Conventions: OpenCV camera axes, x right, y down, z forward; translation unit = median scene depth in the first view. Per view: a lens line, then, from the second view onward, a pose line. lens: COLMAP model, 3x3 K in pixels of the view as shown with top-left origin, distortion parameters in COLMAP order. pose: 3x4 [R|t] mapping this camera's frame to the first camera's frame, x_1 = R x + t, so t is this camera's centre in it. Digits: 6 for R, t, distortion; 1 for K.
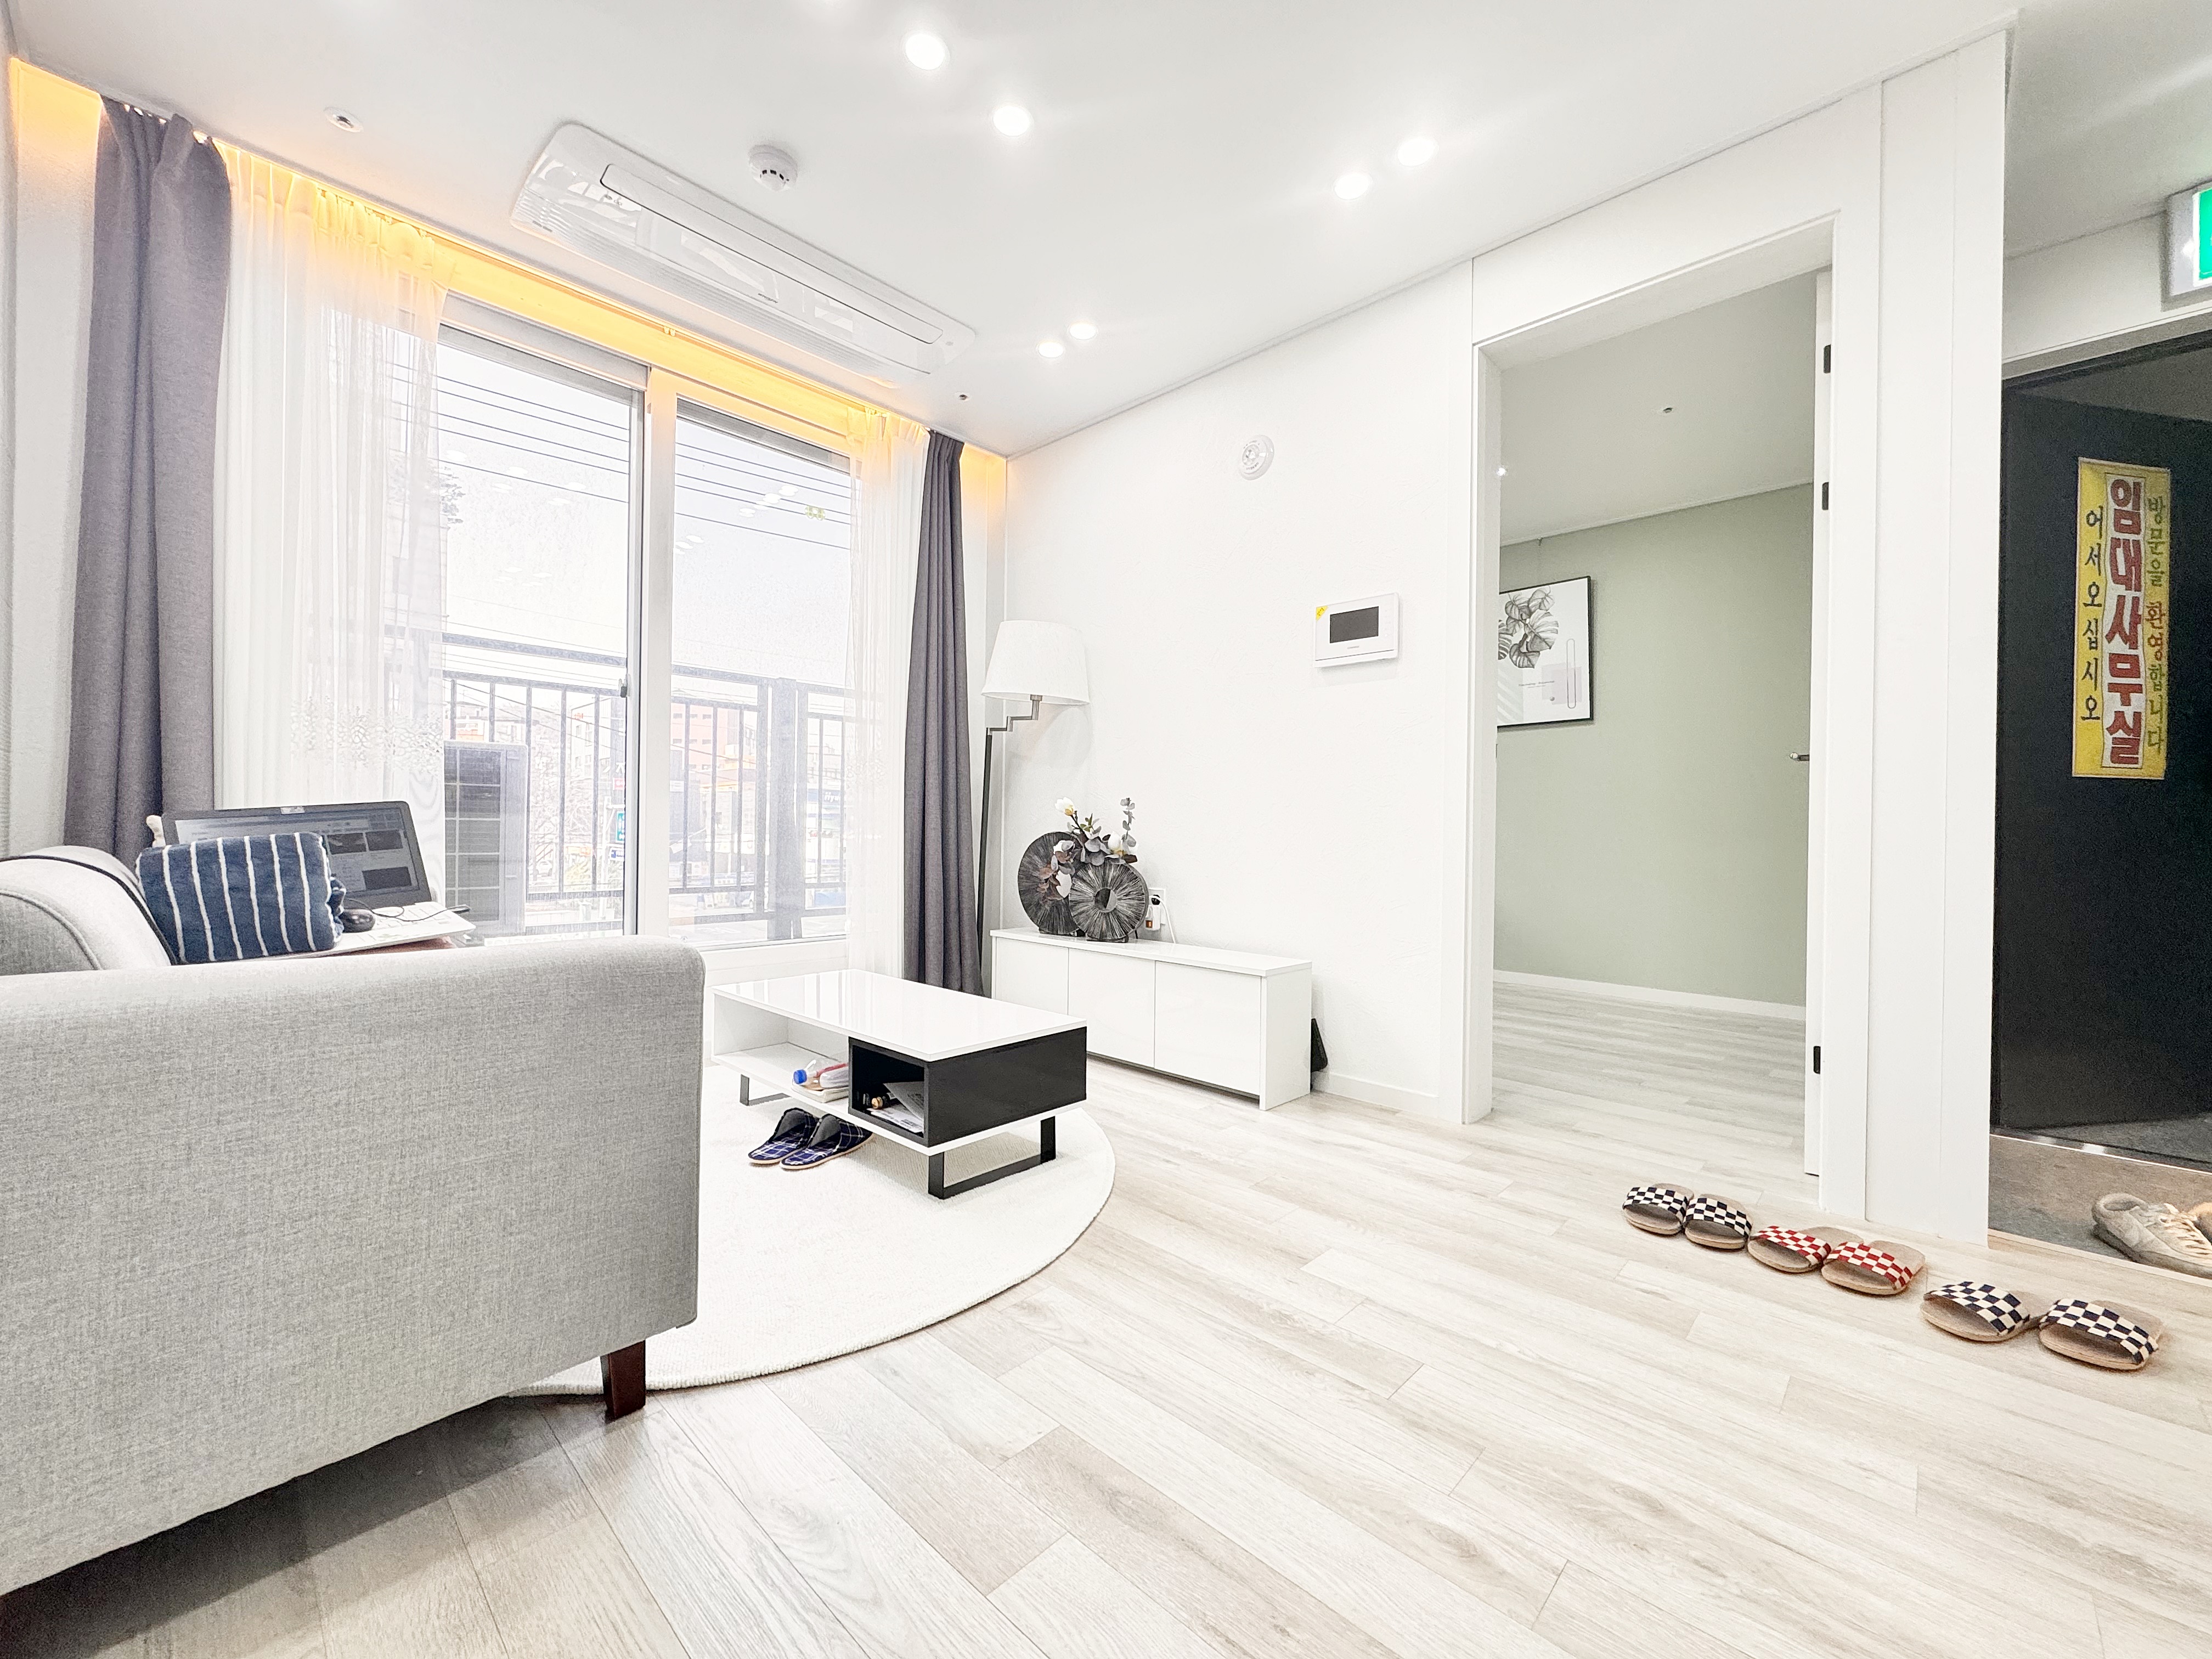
lens RADIAL K [[875.8, 0, 1096.9], [0, 875.8, 833.7], [0, 0, 1]] dist [0.000183, 0.000133]
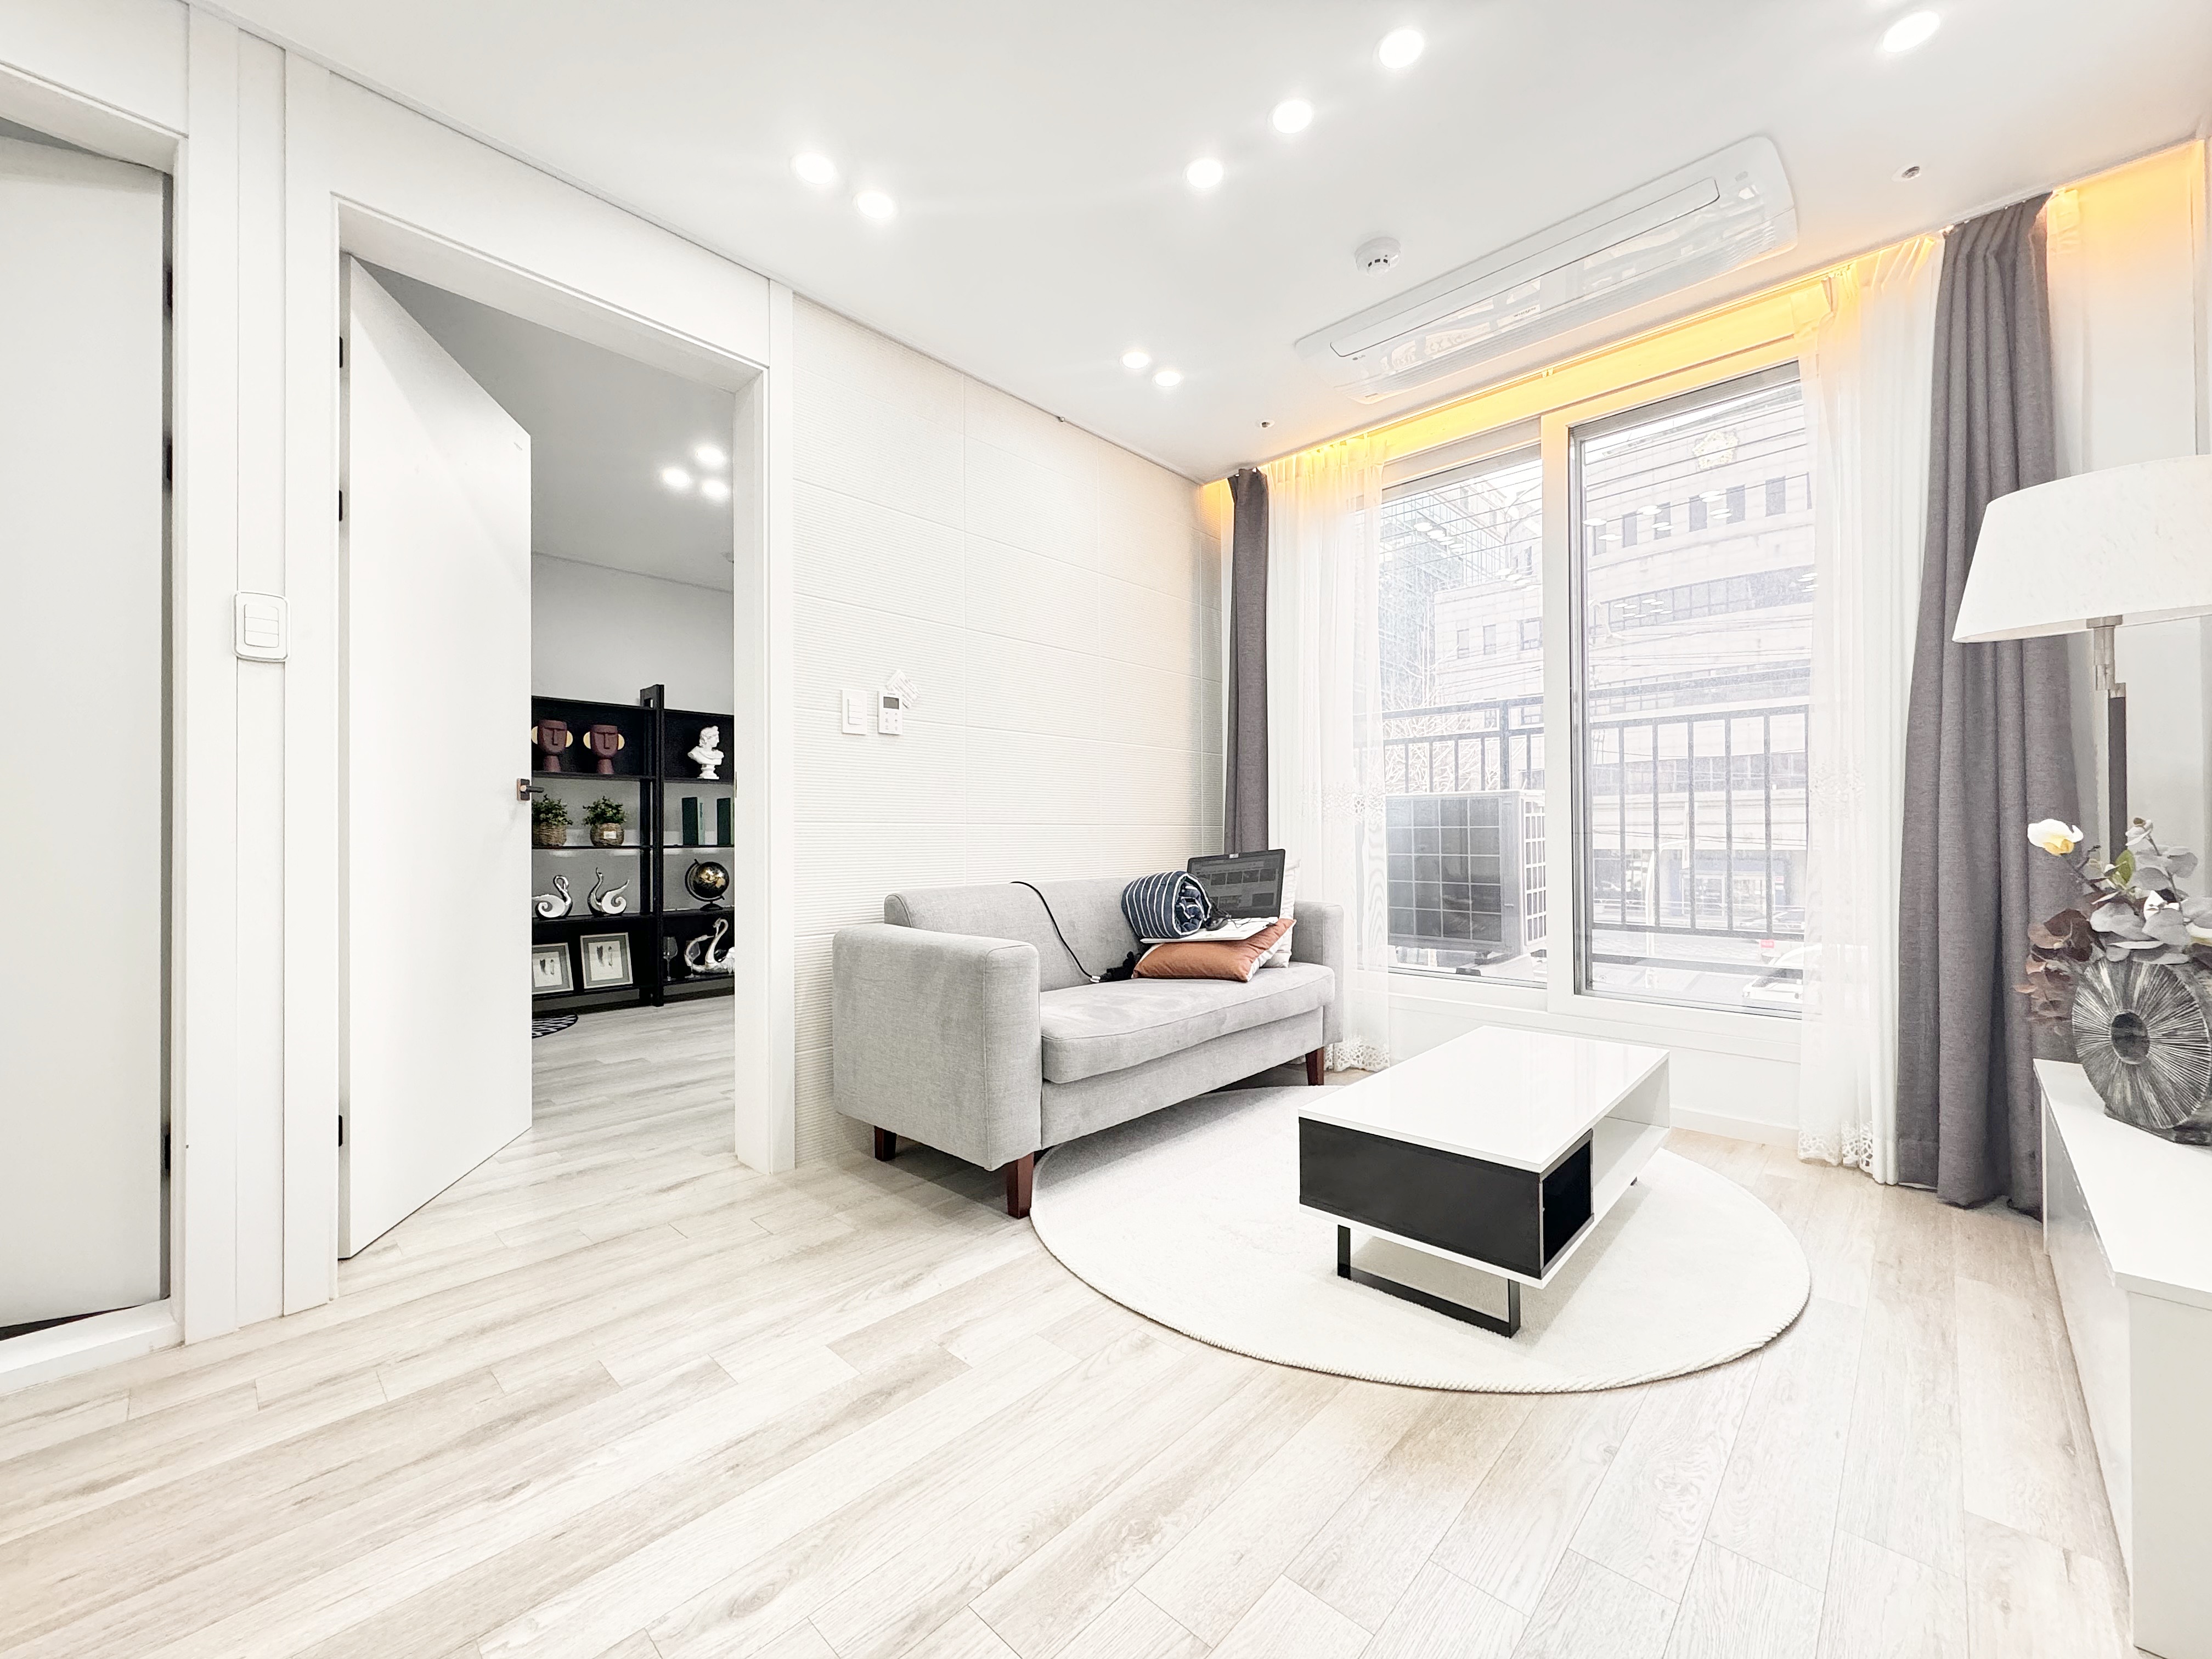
lens RADIAL K [[875.8, 0, 1097.8], [0, 875.8, 827.3], [0, 0, 1]] dist [0.000183, 0.000133]
pose [[0.007494, -0.028046, -0.999579, 0.877186], [-0.003094, 0.999601, -0.028070, -0.038413], [0.999967, 0.003304, 0.007404, 0.838800]]
